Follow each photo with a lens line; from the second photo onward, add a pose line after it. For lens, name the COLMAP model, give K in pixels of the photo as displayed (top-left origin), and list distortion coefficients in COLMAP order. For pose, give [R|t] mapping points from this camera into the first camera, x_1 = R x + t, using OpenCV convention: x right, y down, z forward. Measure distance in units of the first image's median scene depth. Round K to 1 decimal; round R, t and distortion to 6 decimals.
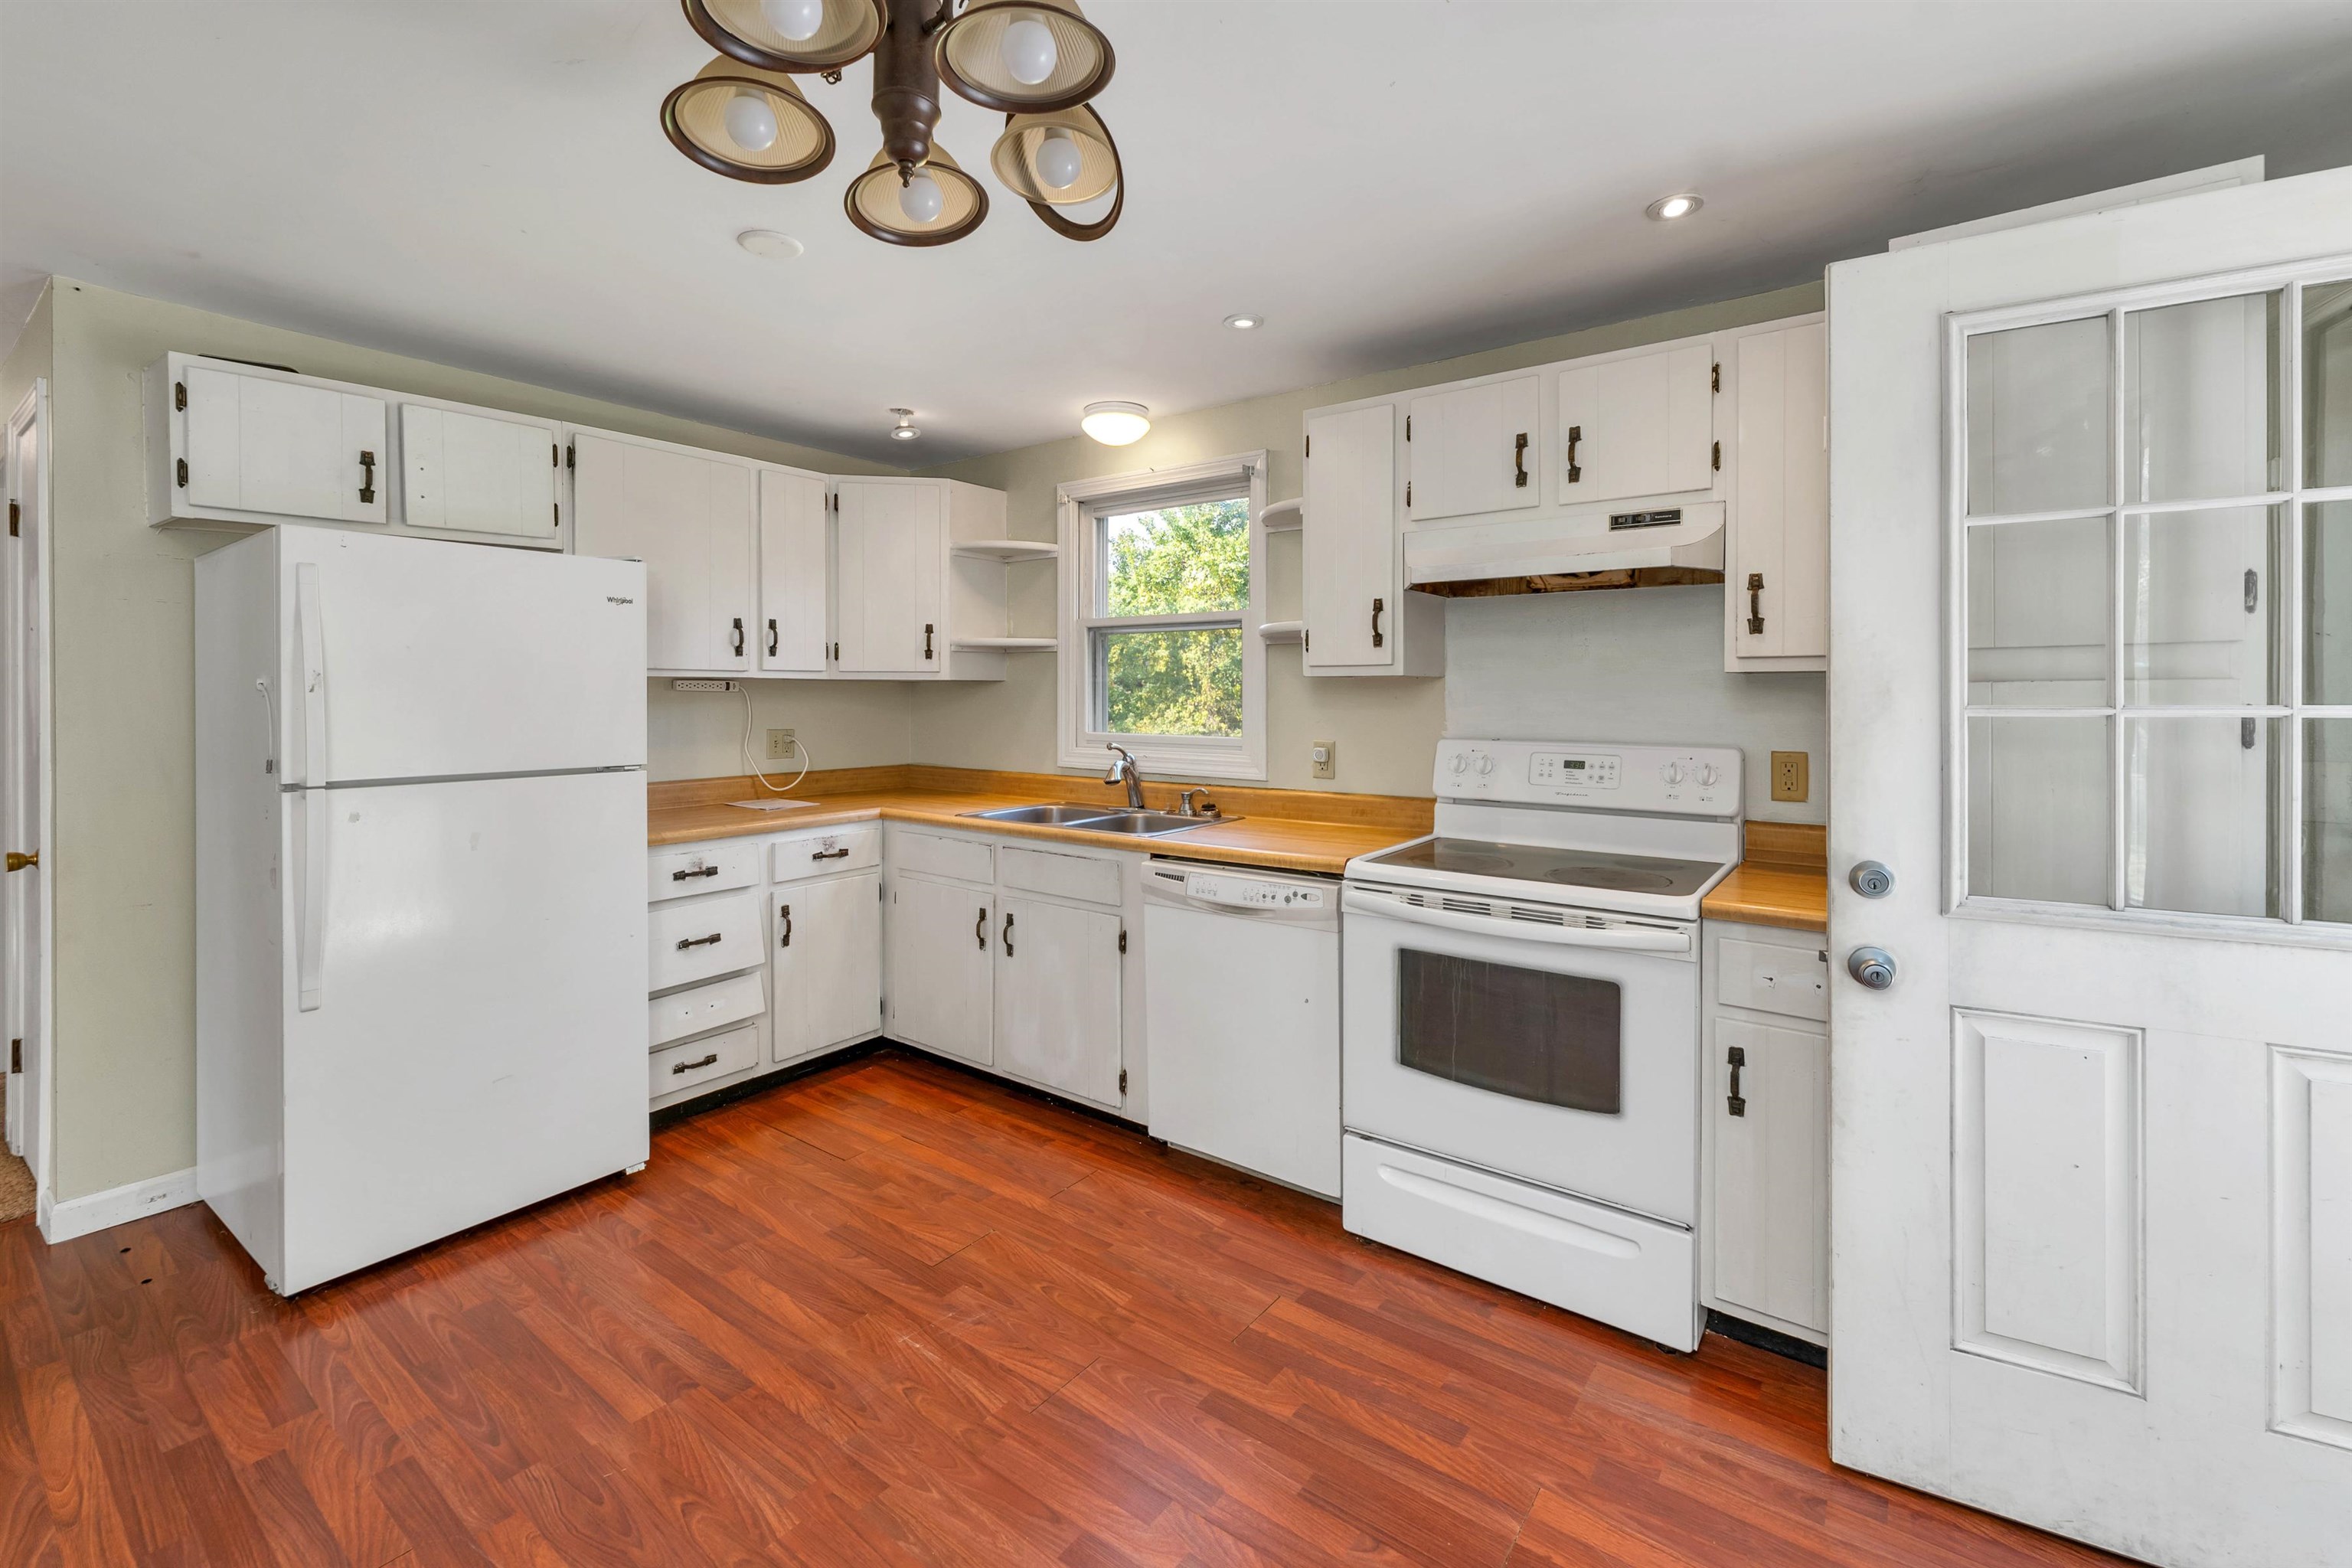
lens RADIAL K [[992.3, 0, 1161.5], [0, 992.3, 695.3], [0, 0, 1]] dist [-0.001447, -0.000553]
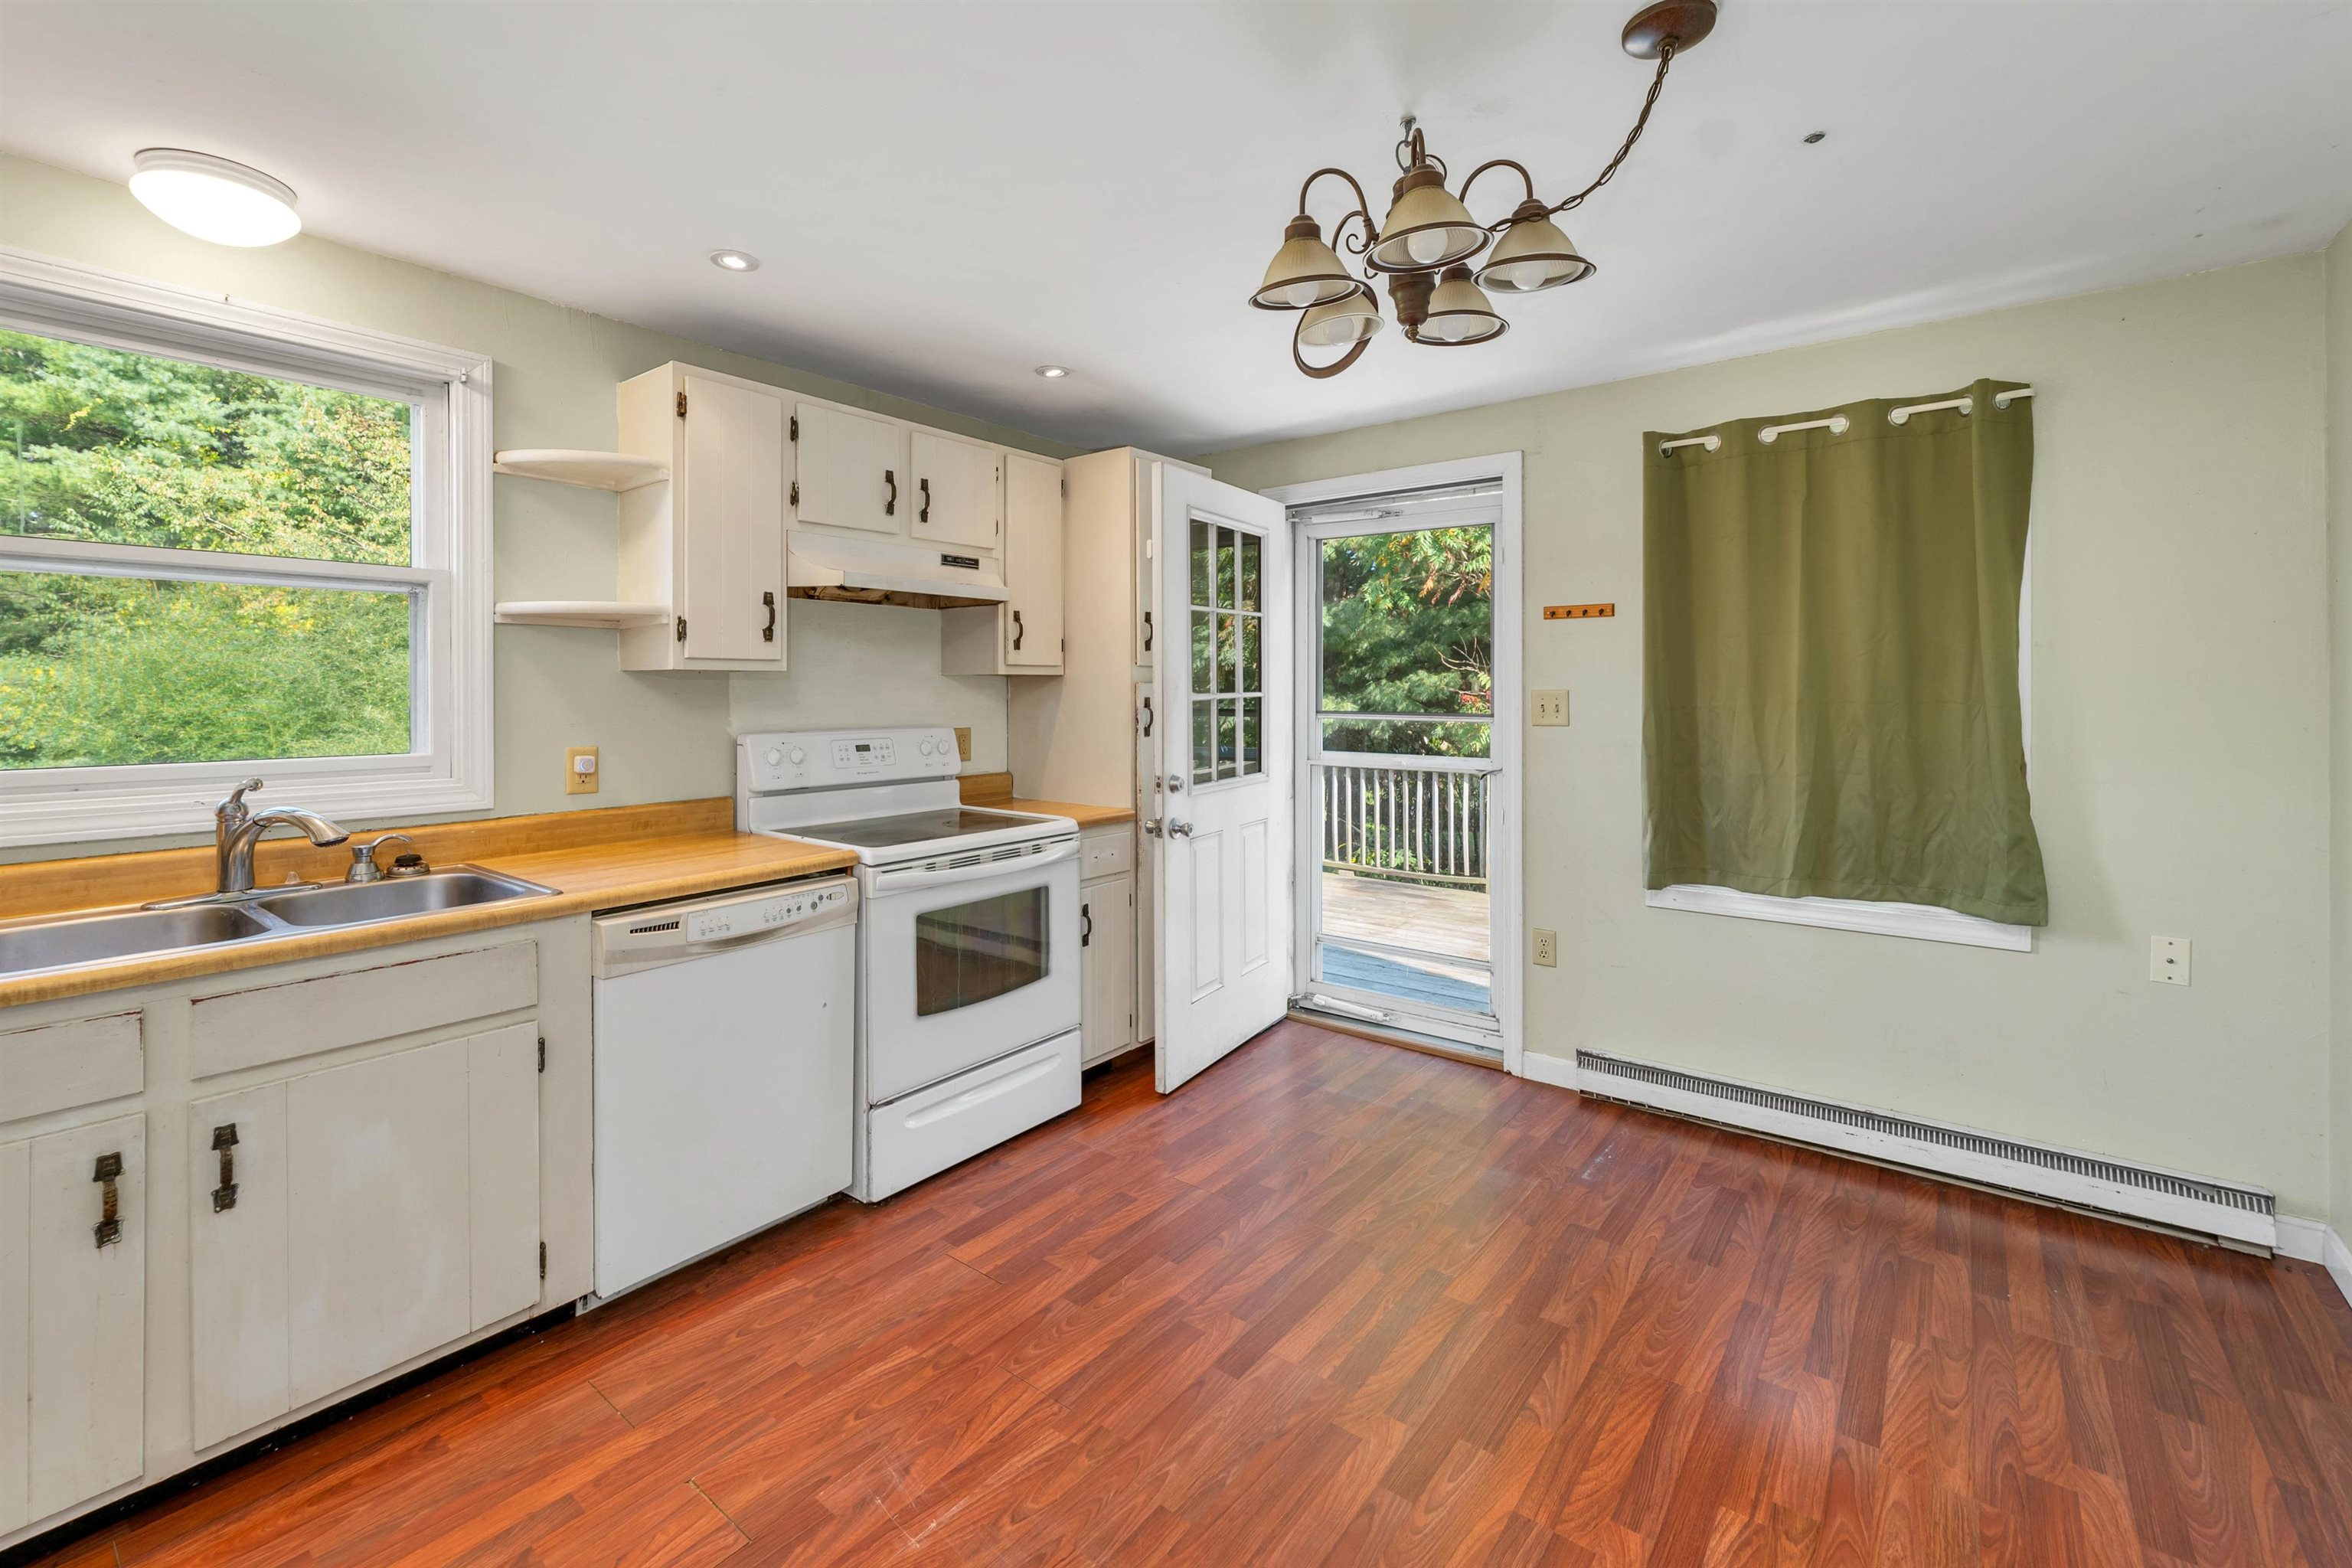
lens RADIAL K [[1001.9, 0, 1175.7], [0, 1001.9, 682.9], [0, 0, 1]] dist [0.000606, -0.000167]
pose [[0.014707, 0.003411, 0.999886, -0.760101], [0.002915, 0.999990, -0.003454, -0.003416], [-0.999888, 0.002965, 0.014697, 0.583640]]
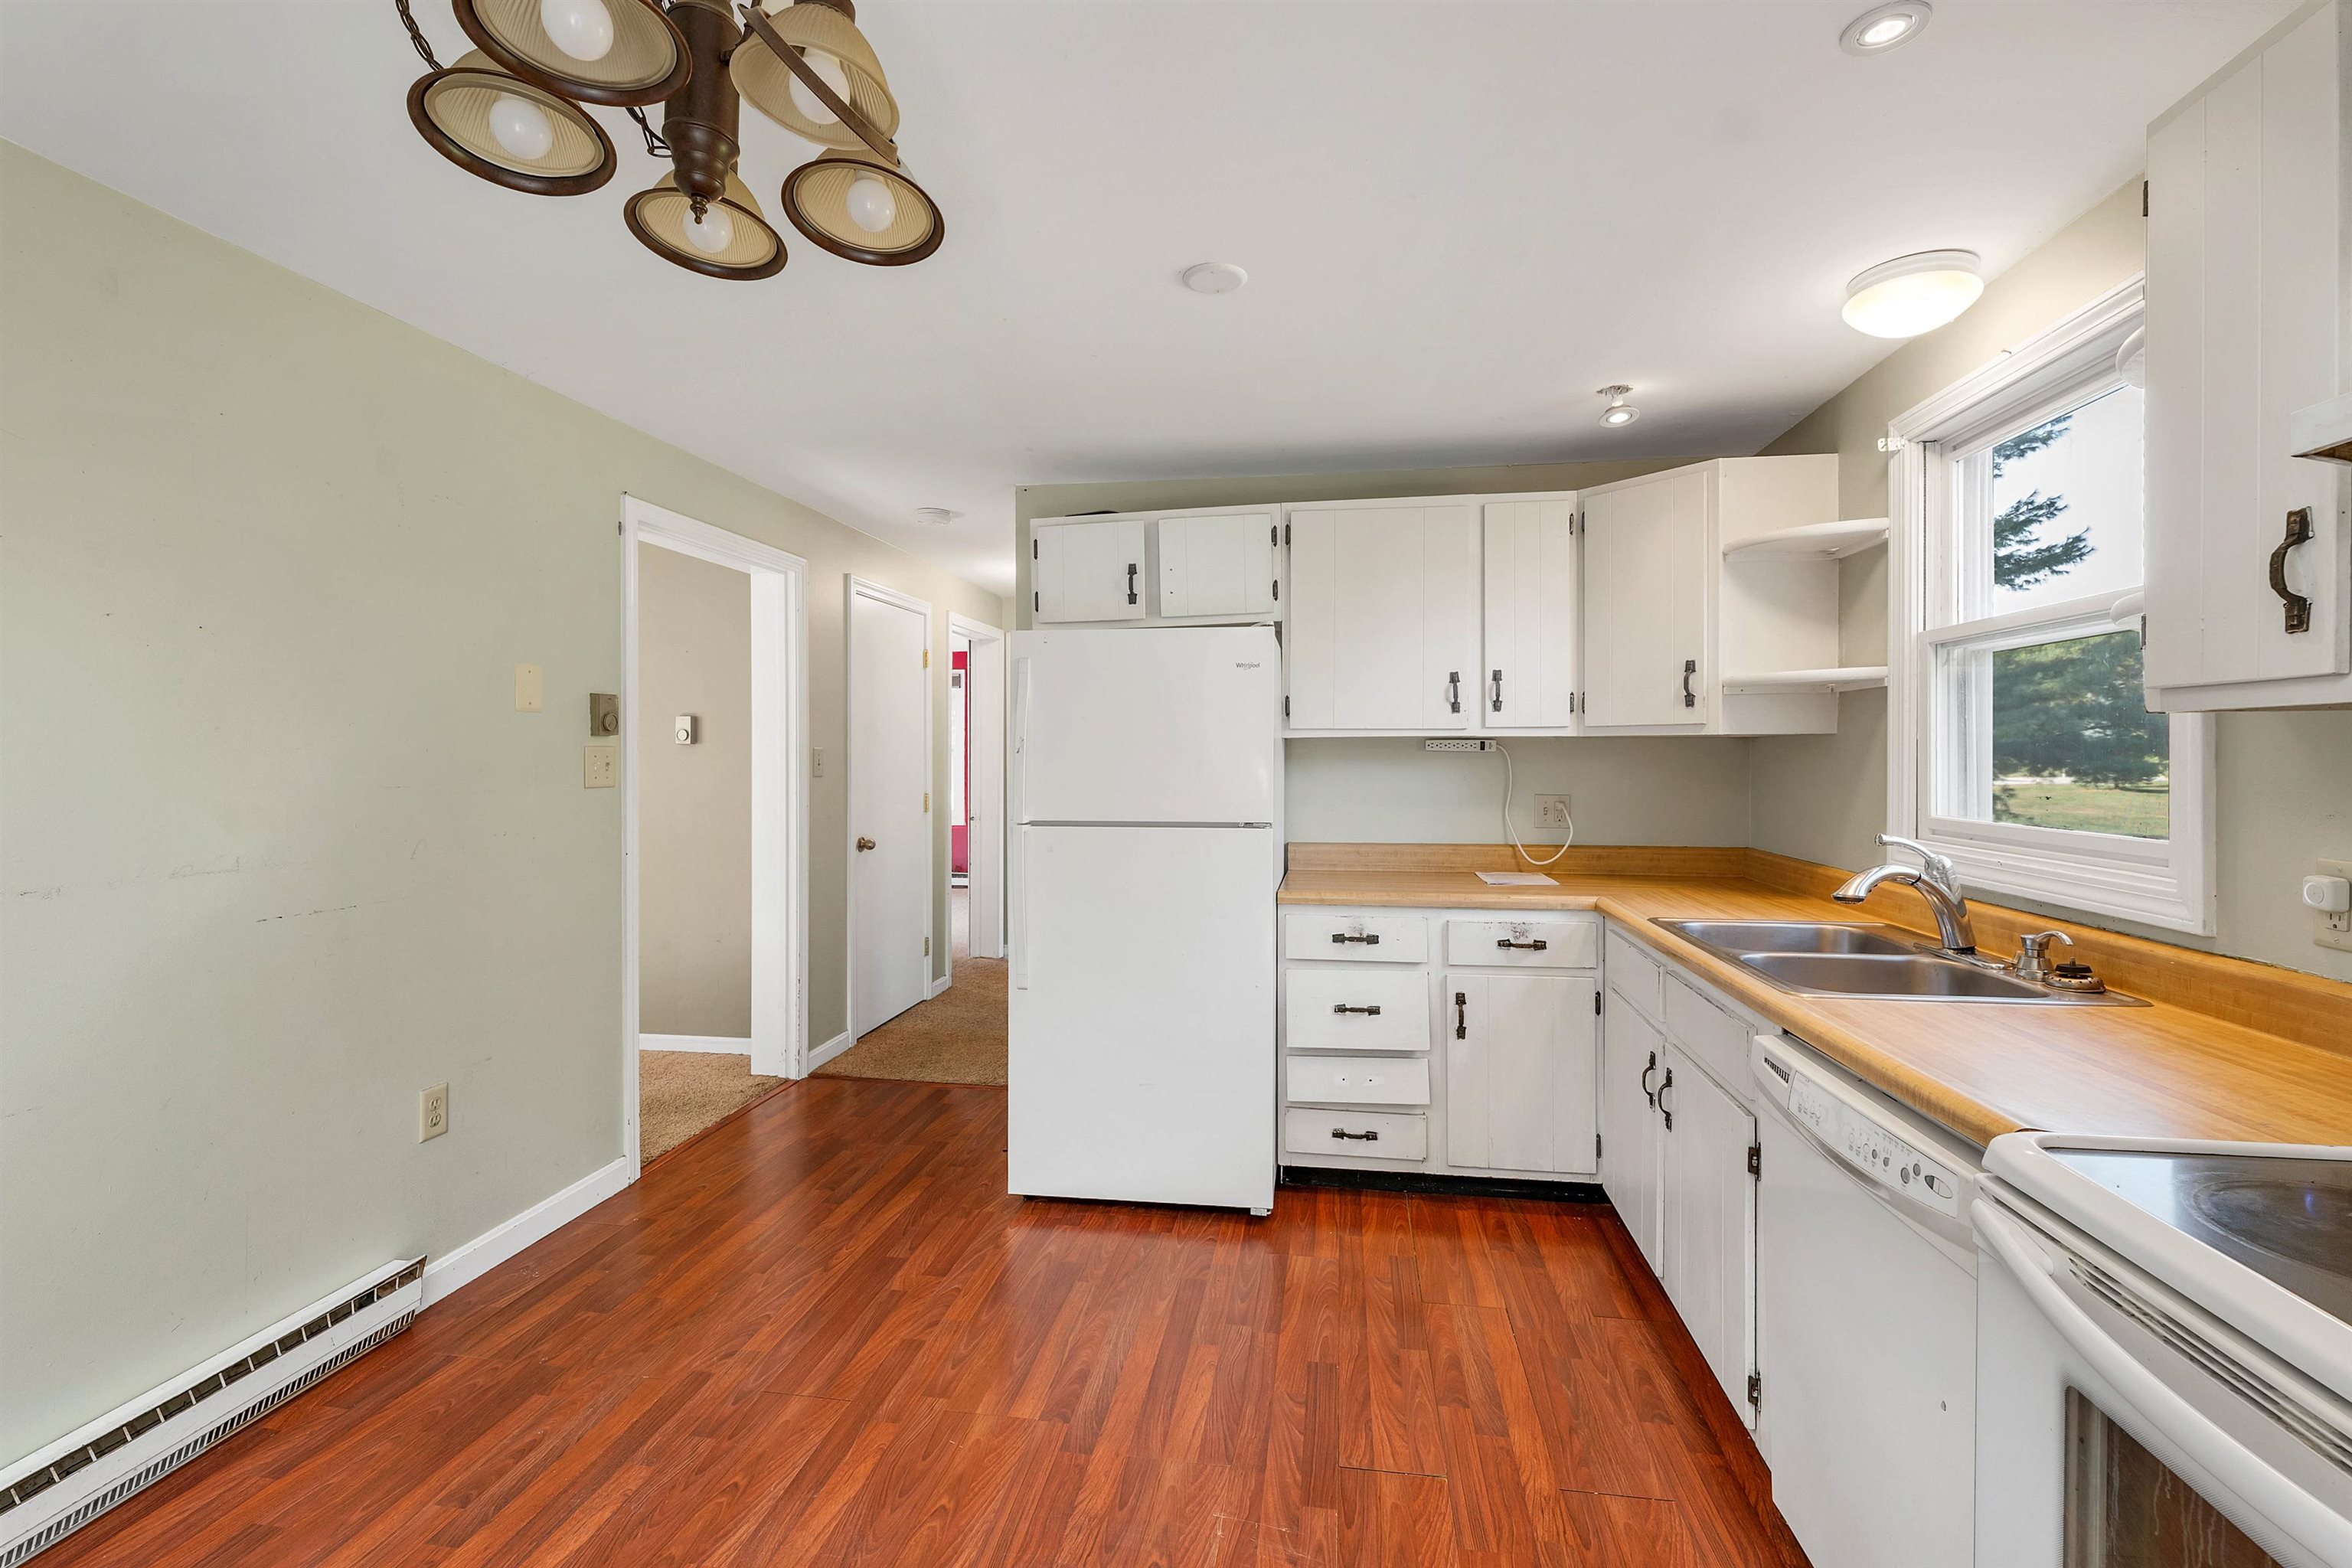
lens RADIAL K [[1023.6, 0, 1177.9], [0, 1023.6, 753.3], [0, 0, 1]] dist [-0.000226, -0.000043]
pose [[0.473266, -0.002179, -0.880917, 0.366562], [0.000092, 0.999997, -0.002424, 0.000226], [0.880919, 0.001066, 0.473265, 0.410886]]
